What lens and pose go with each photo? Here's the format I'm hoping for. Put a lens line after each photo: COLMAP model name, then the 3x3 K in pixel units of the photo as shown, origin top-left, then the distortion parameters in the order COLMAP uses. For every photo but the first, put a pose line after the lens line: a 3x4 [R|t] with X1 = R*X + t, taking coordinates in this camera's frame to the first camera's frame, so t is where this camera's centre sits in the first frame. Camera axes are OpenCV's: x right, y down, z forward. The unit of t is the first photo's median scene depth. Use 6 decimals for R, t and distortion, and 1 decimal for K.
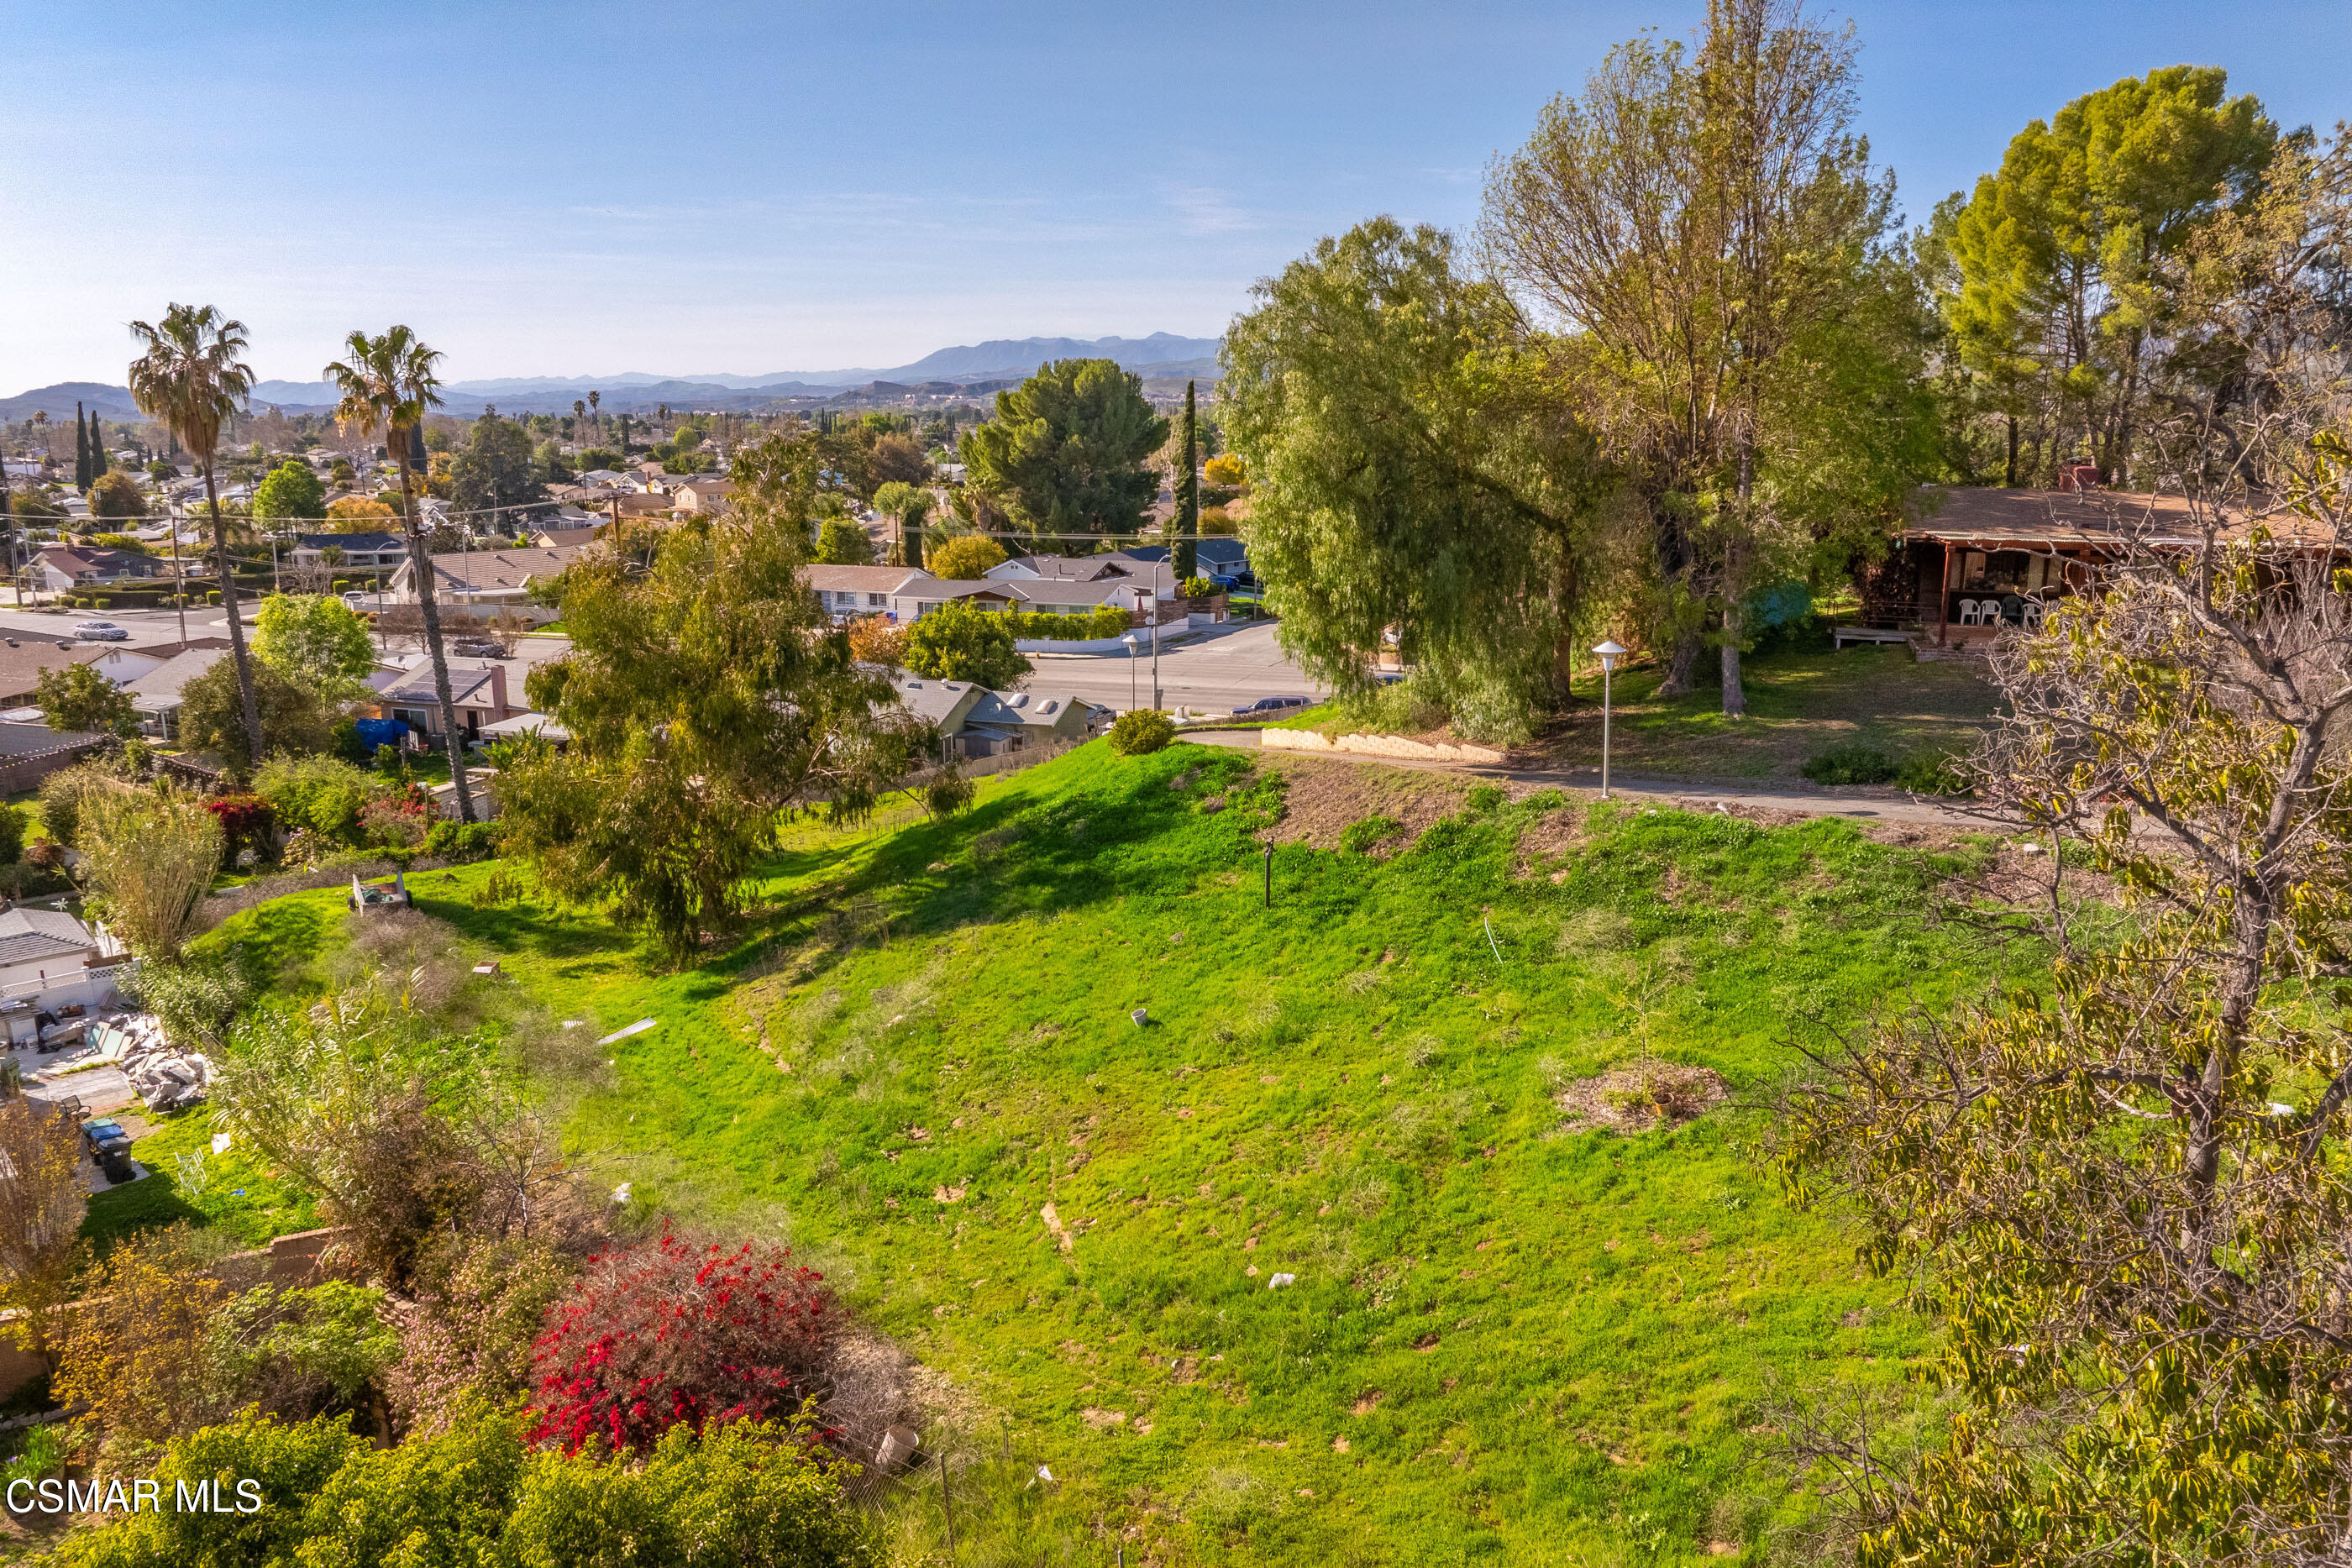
lens RADIAL K [[1661.0, 0, 1157.6], [0, 1661.0, 805.1], [0, 0, 1]] dist [-0.042900, 0.006052]
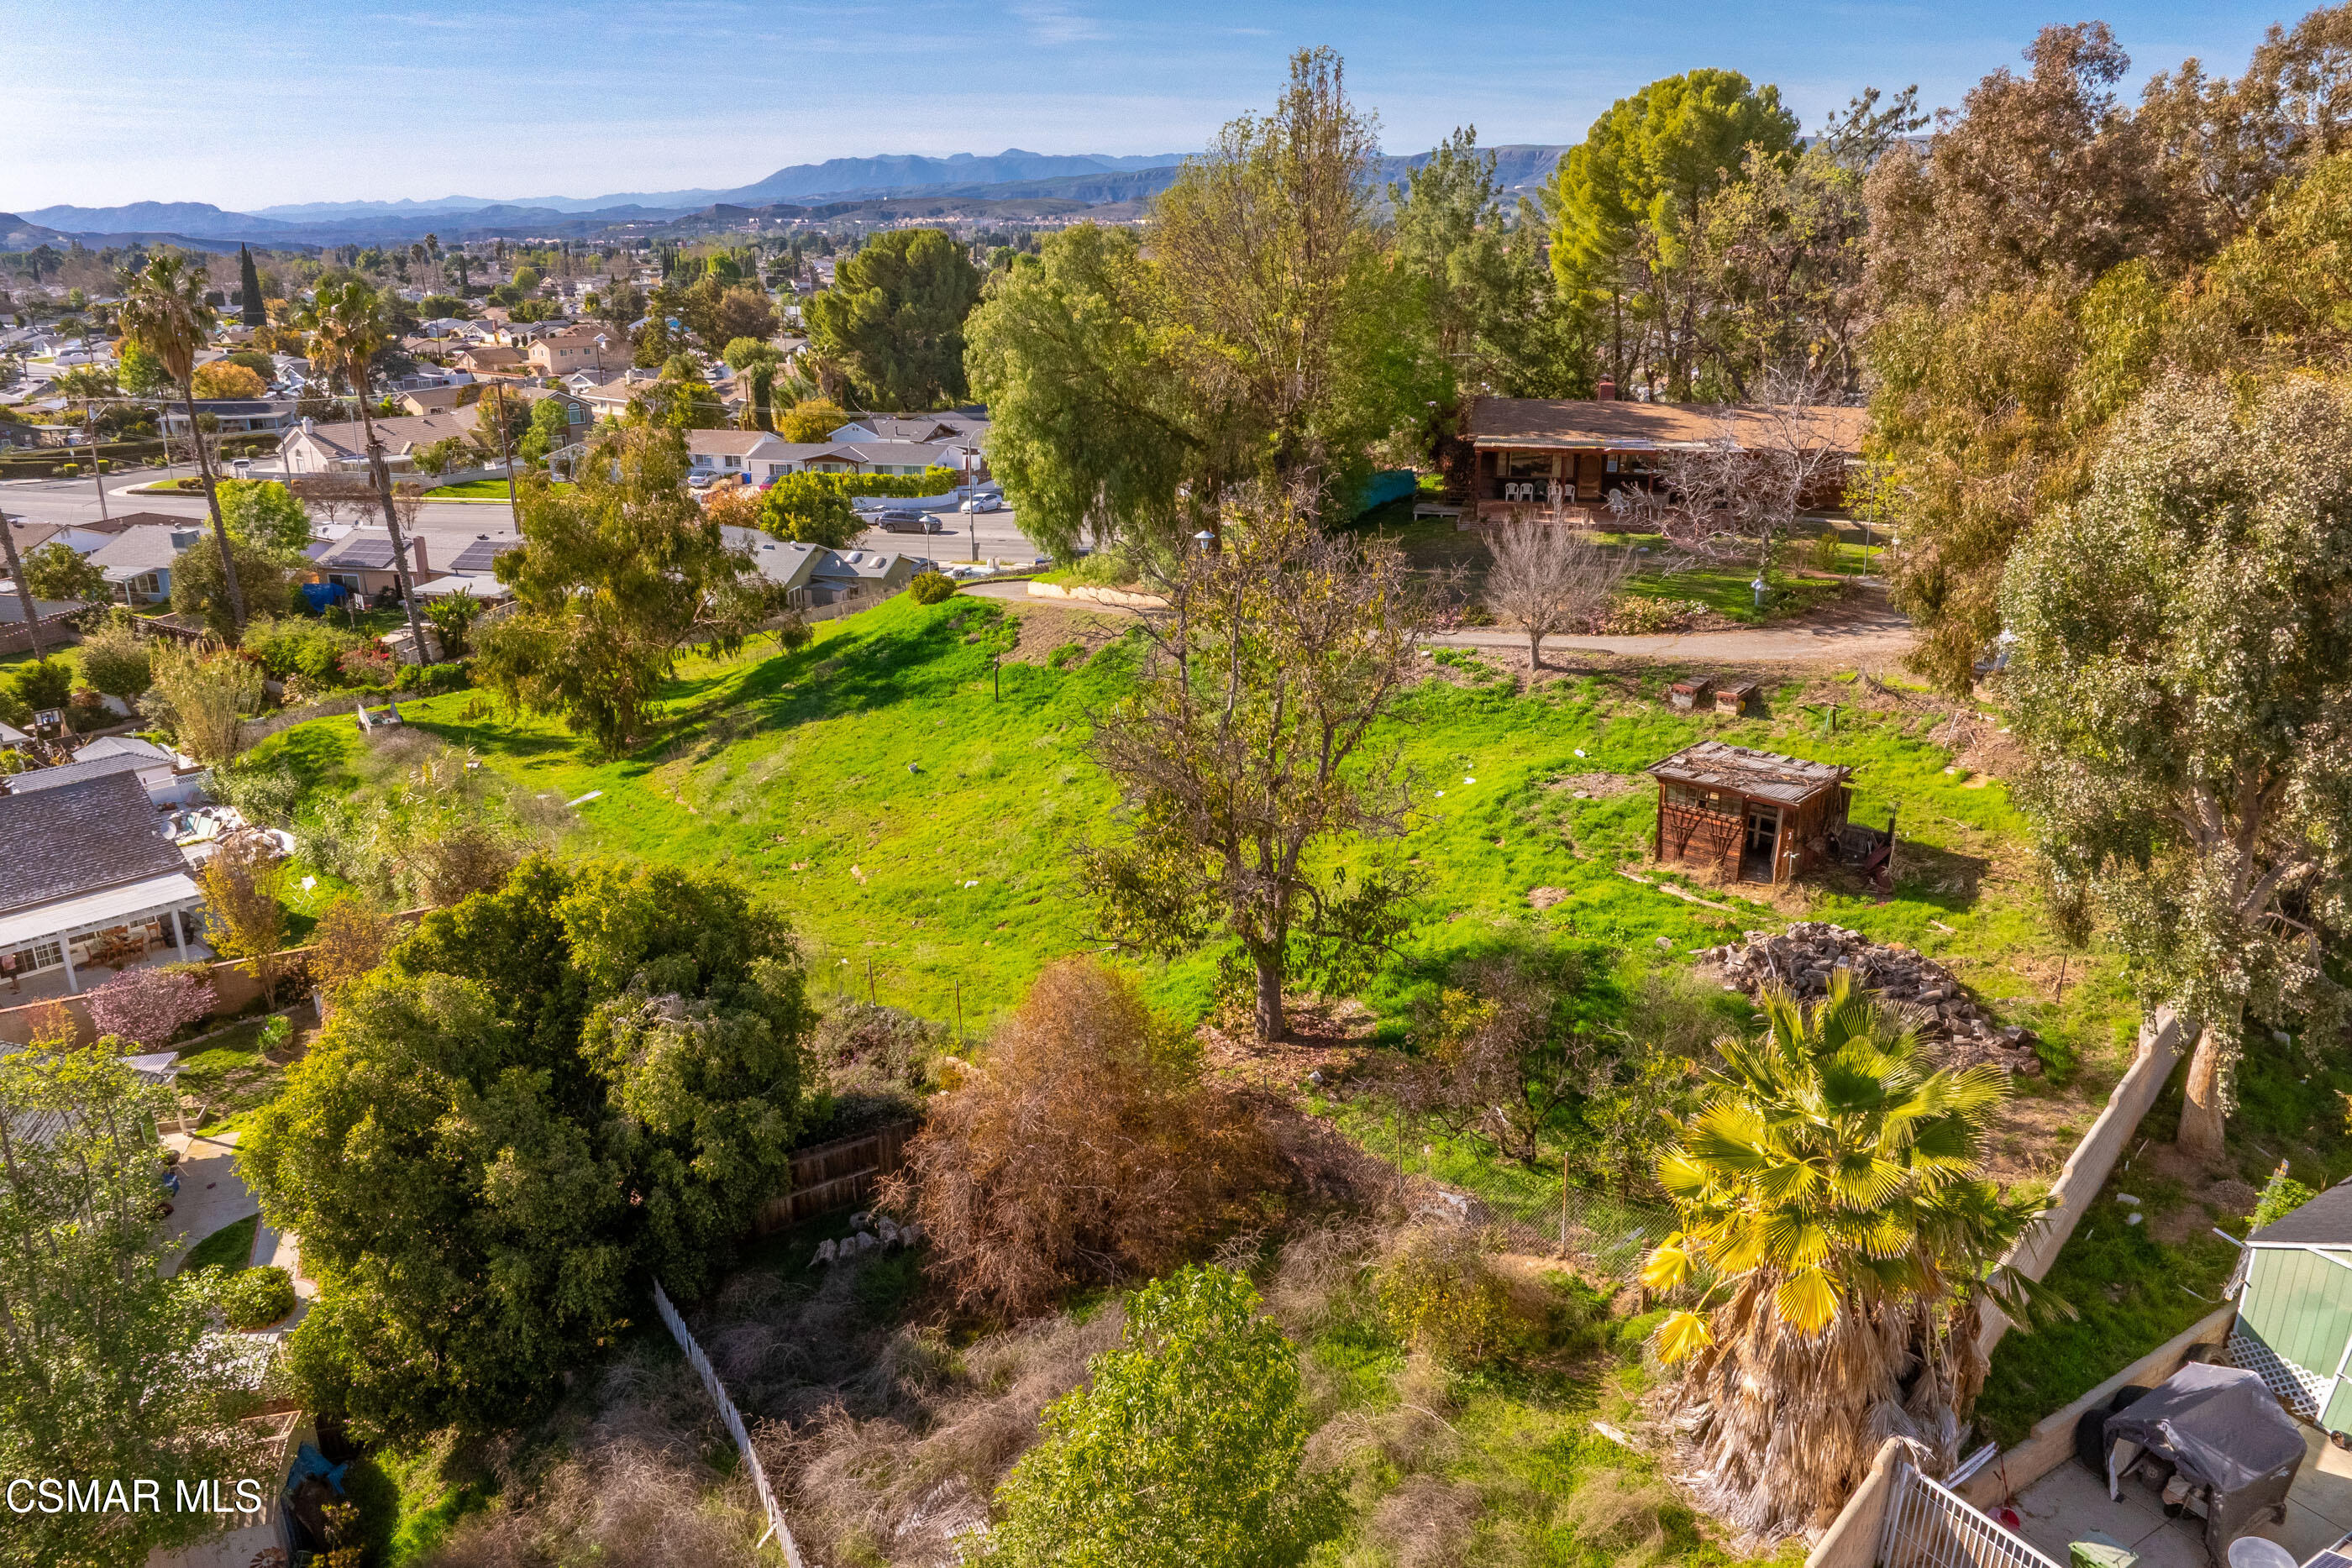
lens RADIAL K [[1661.0, 0, 1165.4], [0, 1661.0, 825.8], [0, 0, 1]] dist [-0.042900, 0.006052]
pose [[0.996306, -0.030029, 0.080455, 0.062328], [0.020838, 0.993407, 0.112734, 0.002154], [-0.083309, -0.110641, 0.990363, -0.394137]]
